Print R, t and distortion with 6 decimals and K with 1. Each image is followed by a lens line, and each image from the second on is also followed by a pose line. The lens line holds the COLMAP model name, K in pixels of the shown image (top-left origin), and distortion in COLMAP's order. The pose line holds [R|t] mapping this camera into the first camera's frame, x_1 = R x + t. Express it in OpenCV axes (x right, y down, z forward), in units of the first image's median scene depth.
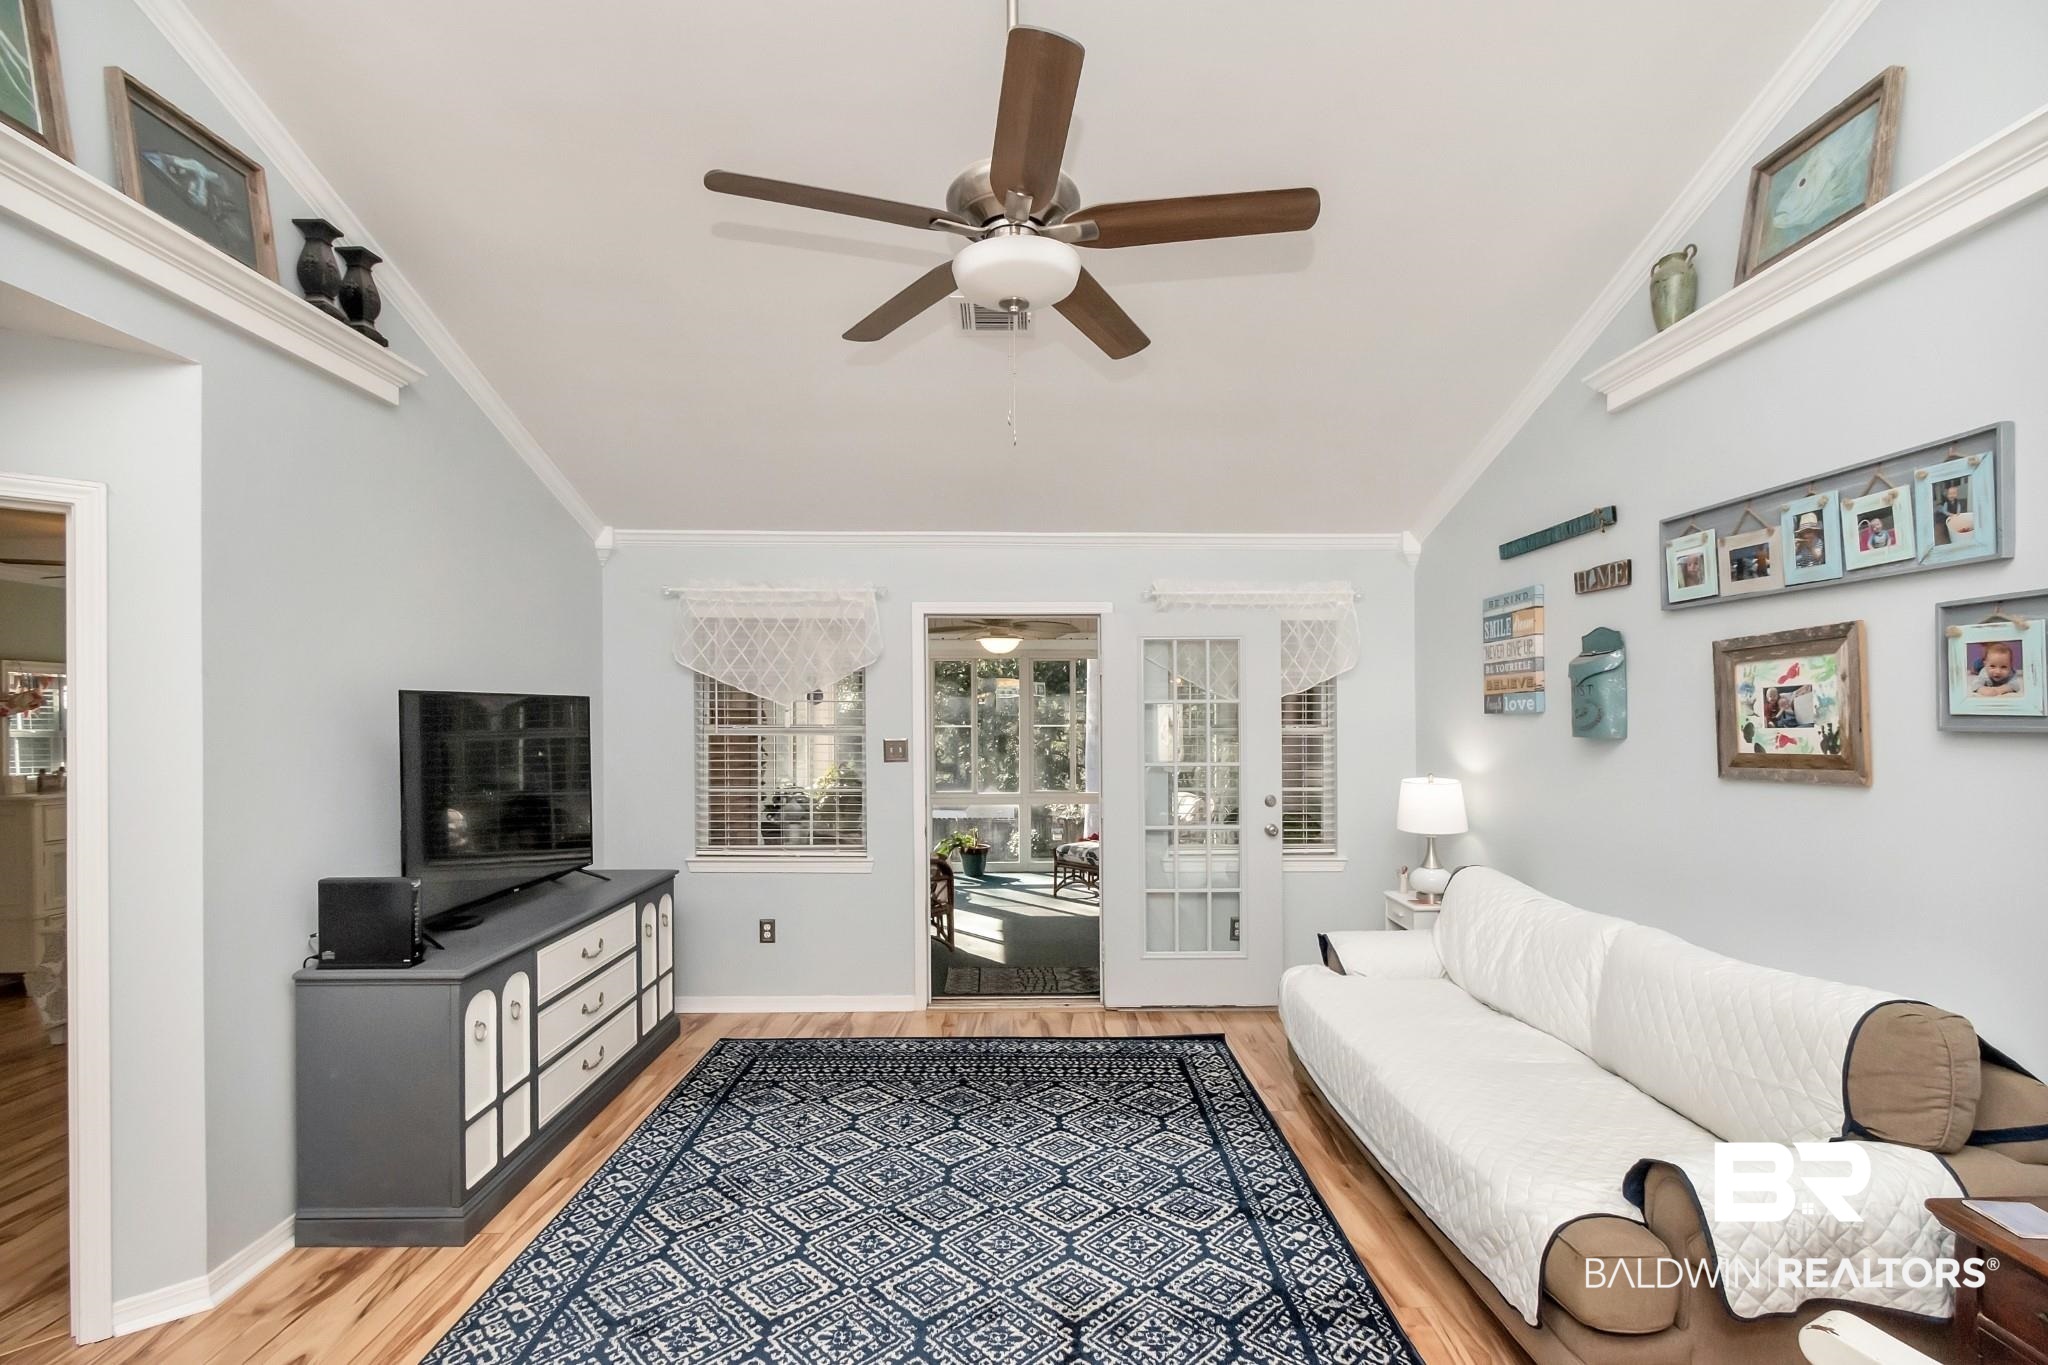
lens RADIAL K [[947.0, 0, 1029.2], [0, 947.0, 723.0], [0, 0, 1]] dist [0.000358, -0.000970]
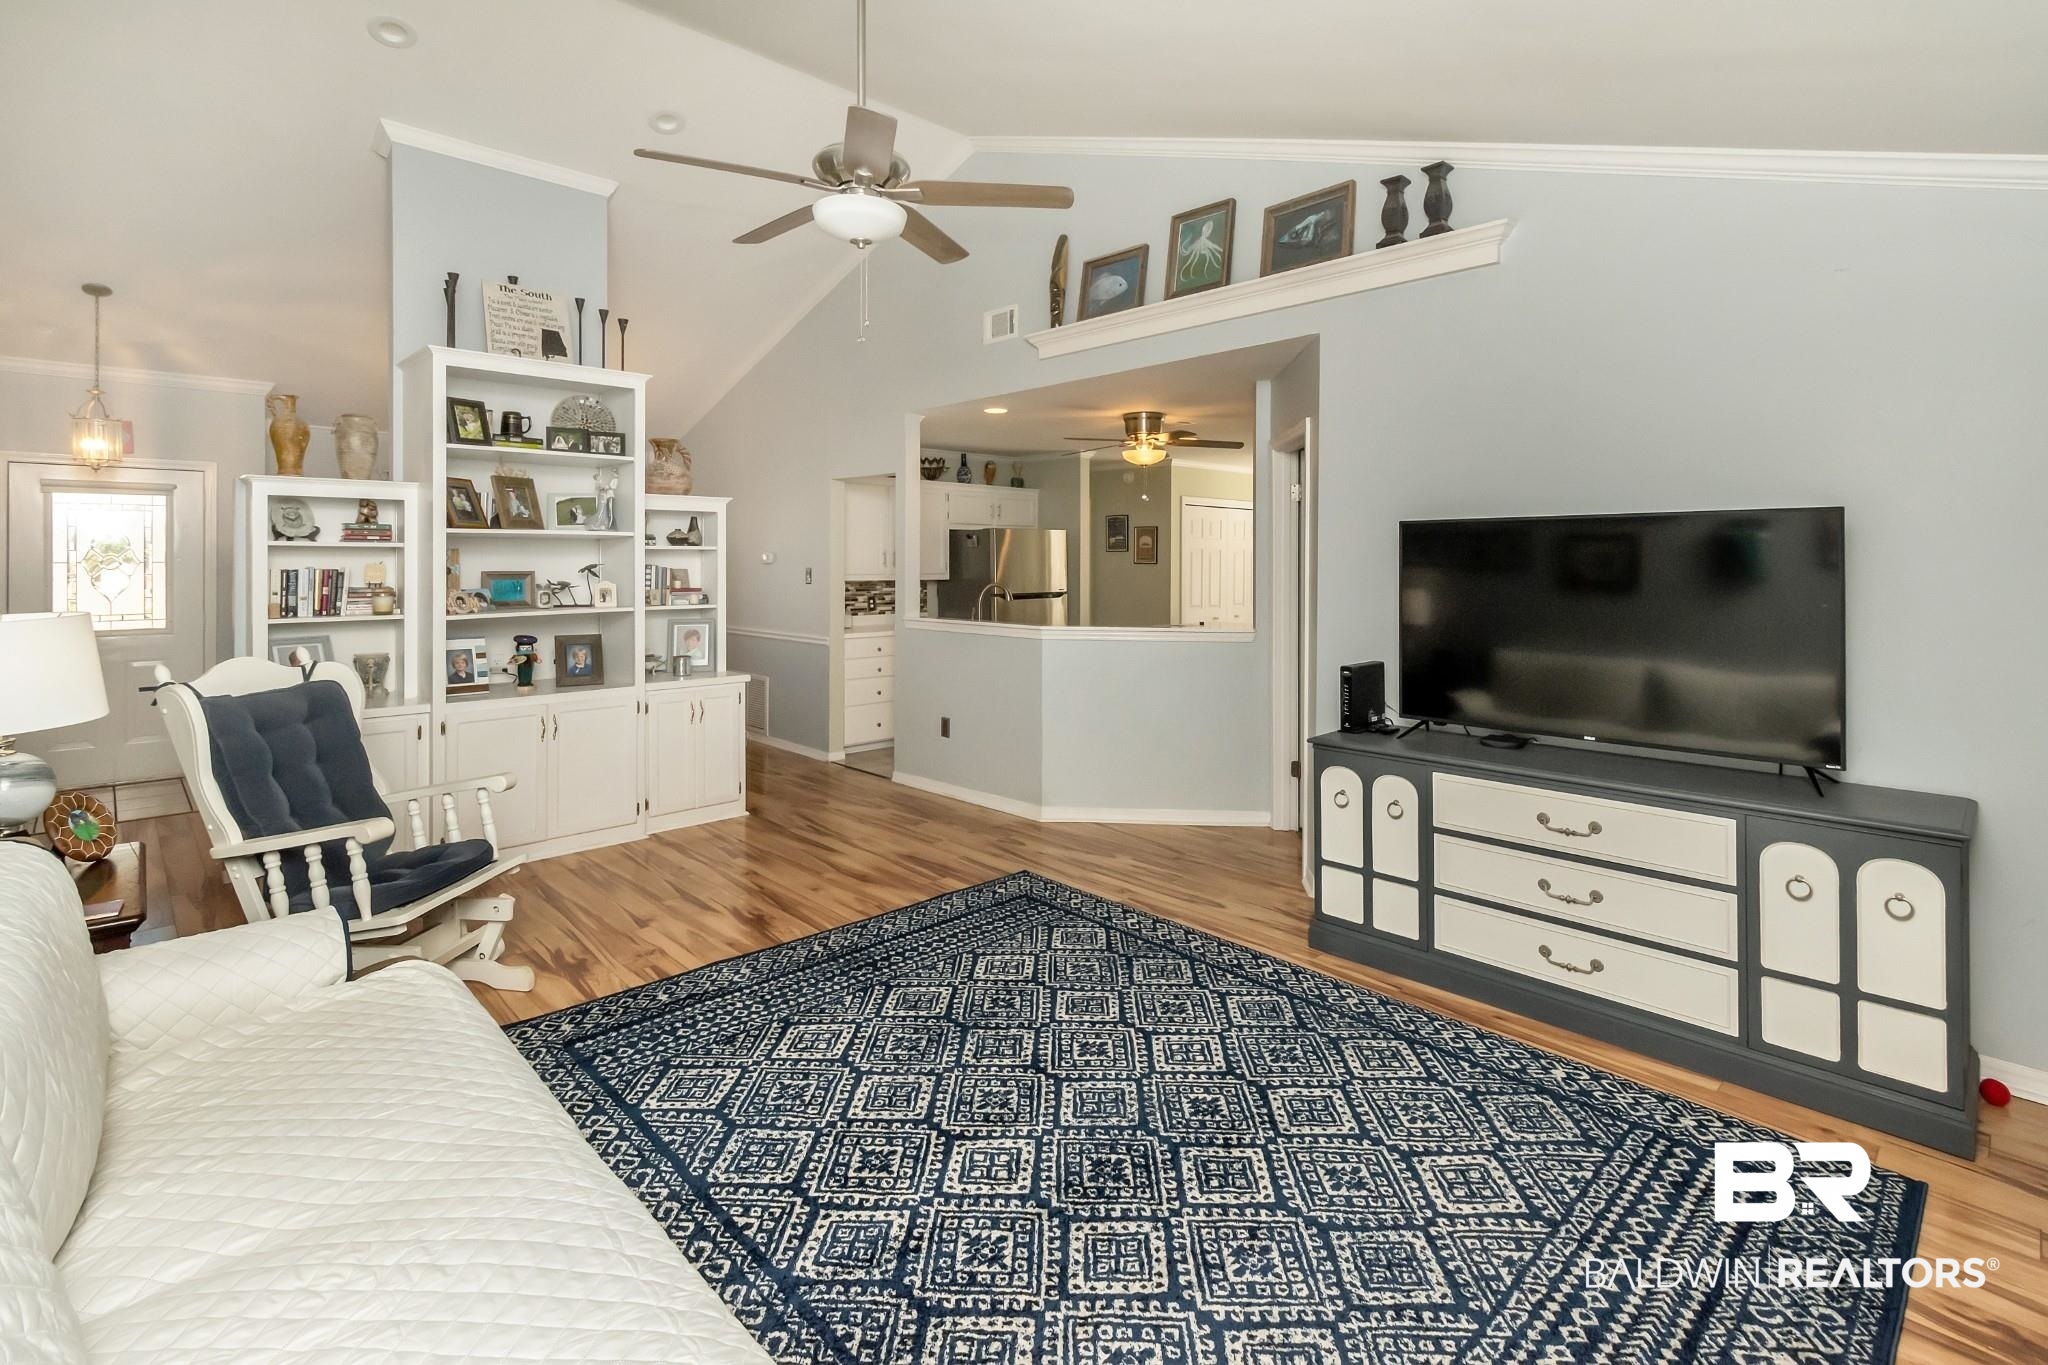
lens RADIAL K [[946.0, 0, 1012.5], [0, 946.0, 557.4], [0, 0, 1]] dist [0.001356, 0.000020]
pose [[-0.738159, 0.002825, -0.674621, 0.561158], [-0.004128, 0.999954, 0.008704, 0.004426], [0.674615, 0.009210, -0.738113, 1.613033]]
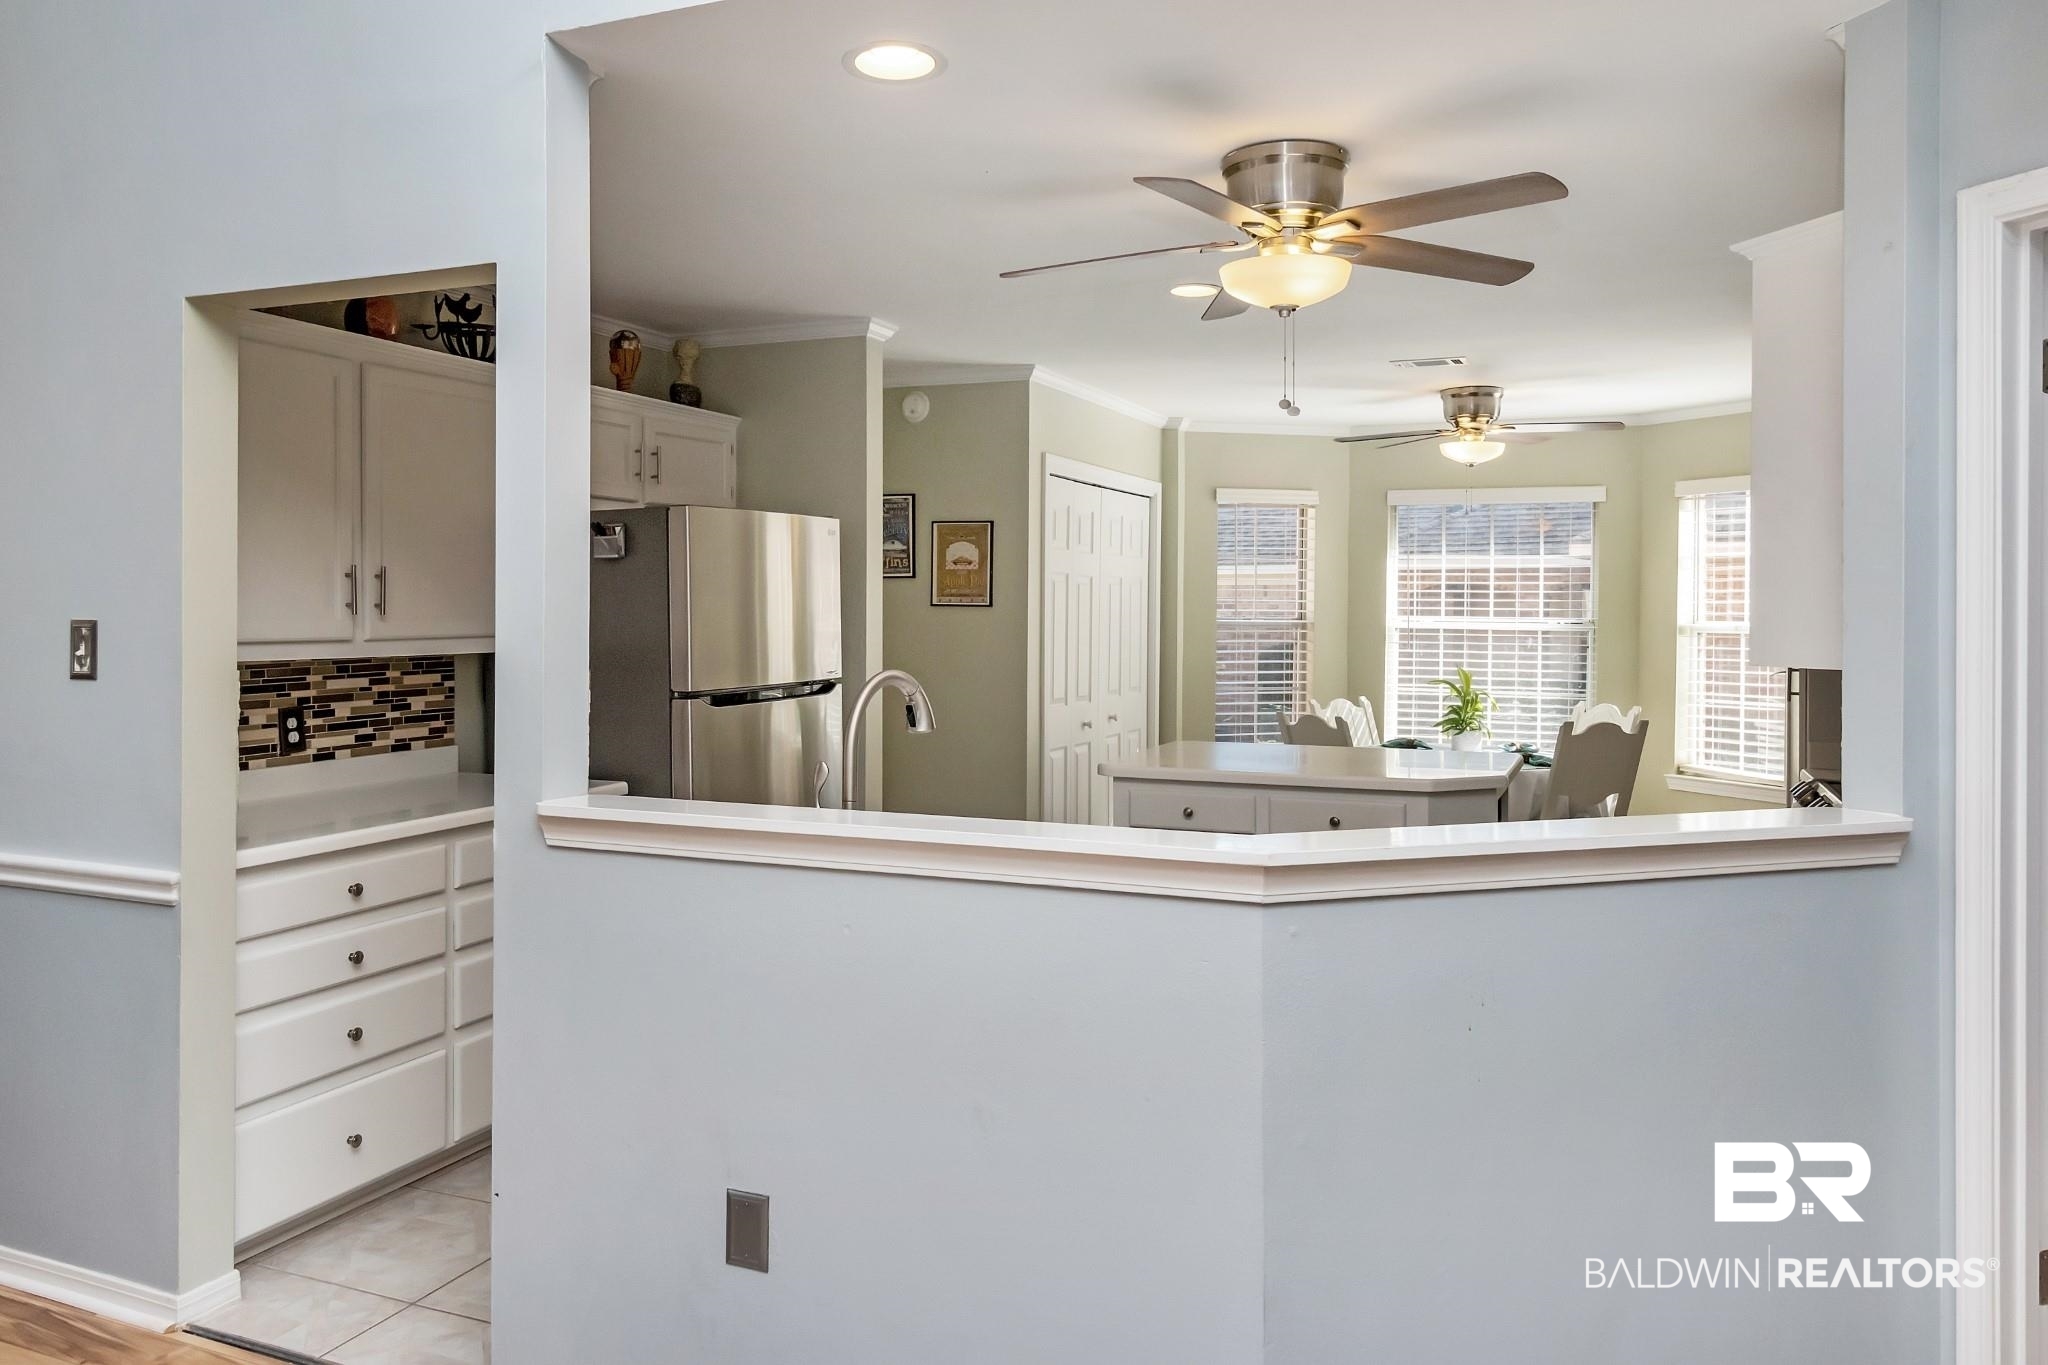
lens RADIAL K [[1456.1, 0, 1013.4], [0, 1456.1, 606.0], [0, 0, 1]] dist [0.001356, -0.001130]
pose [[-0.407351, 0.005700, -0.913254, -0.035128], [-0.008762, 0.999910, 0.010150, 0.028722], [0.913229, 0.012137, -0.407265, 0.452648]]
